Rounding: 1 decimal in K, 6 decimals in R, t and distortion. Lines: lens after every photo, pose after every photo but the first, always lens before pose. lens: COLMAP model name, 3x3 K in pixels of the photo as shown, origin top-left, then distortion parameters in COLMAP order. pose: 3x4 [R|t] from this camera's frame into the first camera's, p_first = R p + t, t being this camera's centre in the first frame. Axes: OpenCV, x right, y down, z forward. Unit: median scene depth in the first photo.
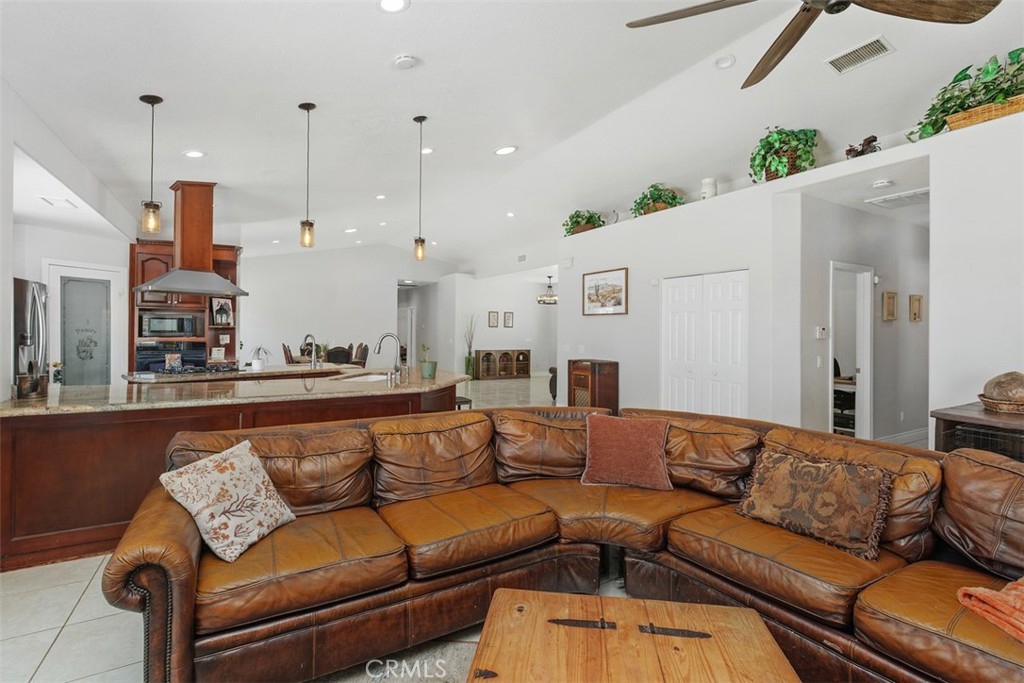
lens RADIAL K [[473.0, 0, 513.7], [0, 473.0, 330.8], [0, 0, 1]] dist [-0.001020, 0.000323]
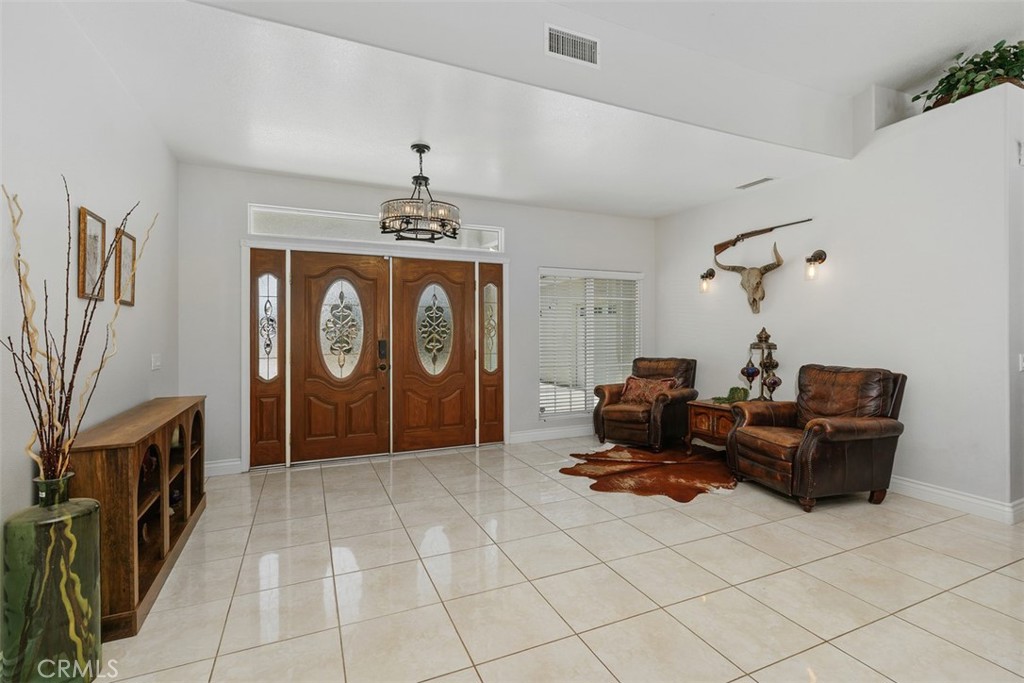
lens RADIAL K [[473.0, 0, 509.4], [0, 473.0, 336.1], [0, 0, 1]] dist [-0.001020, 0.000323]
pose [[0.109194, -0.020284, 0.993814, -0.391532], [0.004115, 0.999792, 0.019954, 0.006415], [-0.994012, 0.001910, 0.109255, 1.554083]]
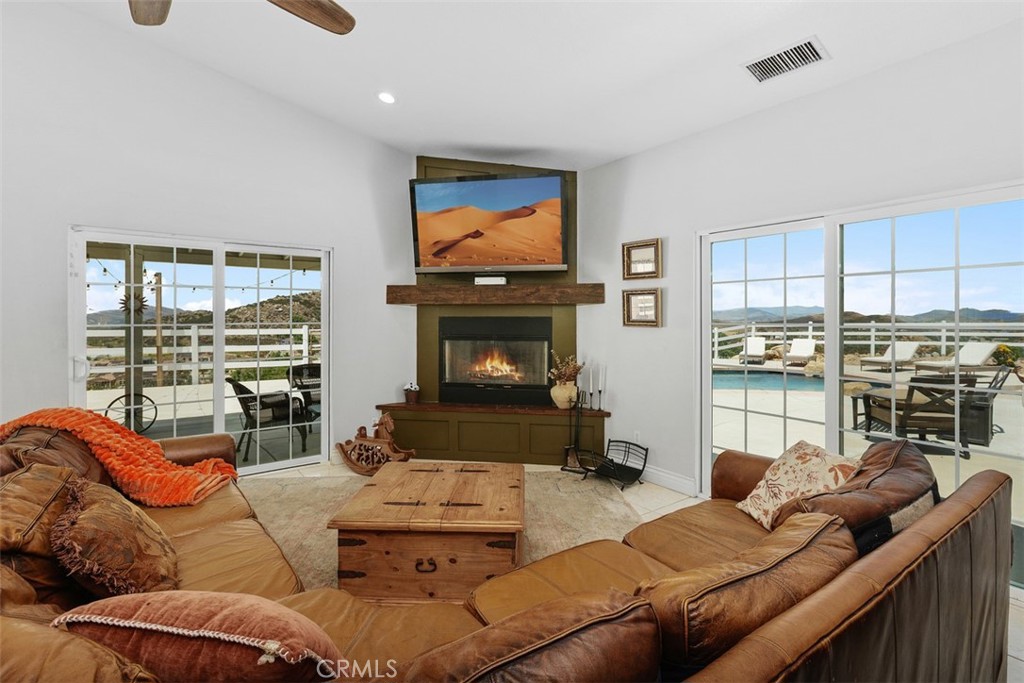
lens RADIAL K [[473.0, 0, 479.8], [0, 473.0, 320.0], [0, 0, 1]] dist [-0.001020, 0.000323]
pose [[-0.997484, -0.011138, -0.070014, 0.040829], [-0.011559, 0.999917, 0.005613, -0.000933], [0.069946, 0.006408, -0.997530, 0.526675]]
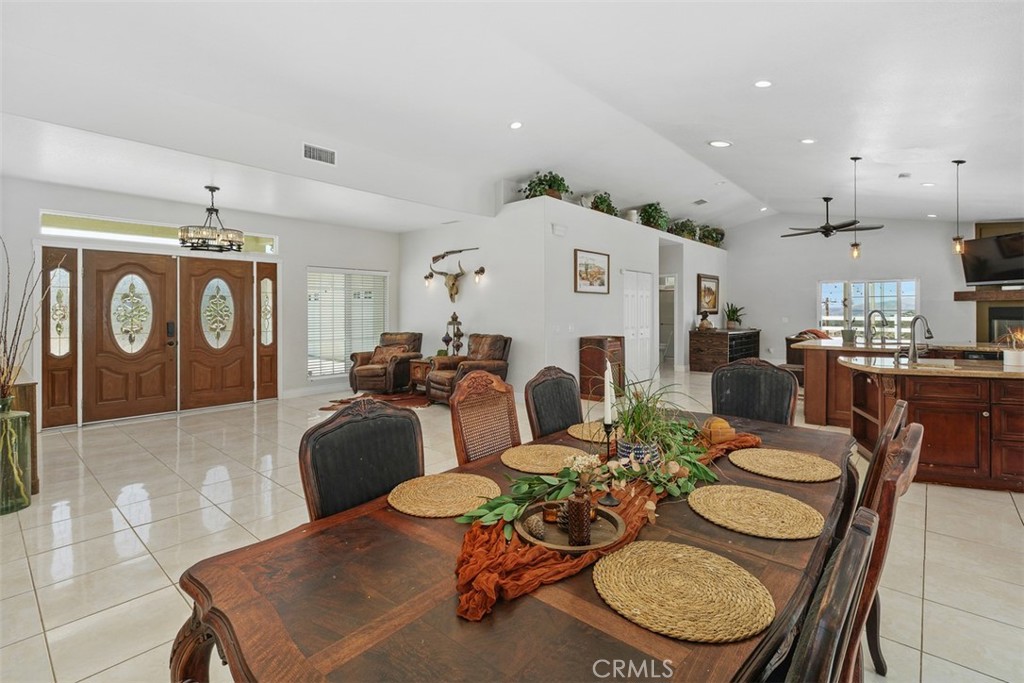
lens RADIAL K [[473.0, 0, 509.8], [0, 473.0, 309.2], [0, 0, 1]] dist [-0.001020, 0.000323]
pose [[-0.321476, -0.007992, 0.946884, -0.752825], [-0.000117, 0.999965, 0.008401, -0.005802], [-0.946918, 0.002590, -0.321466, 1.501317]]
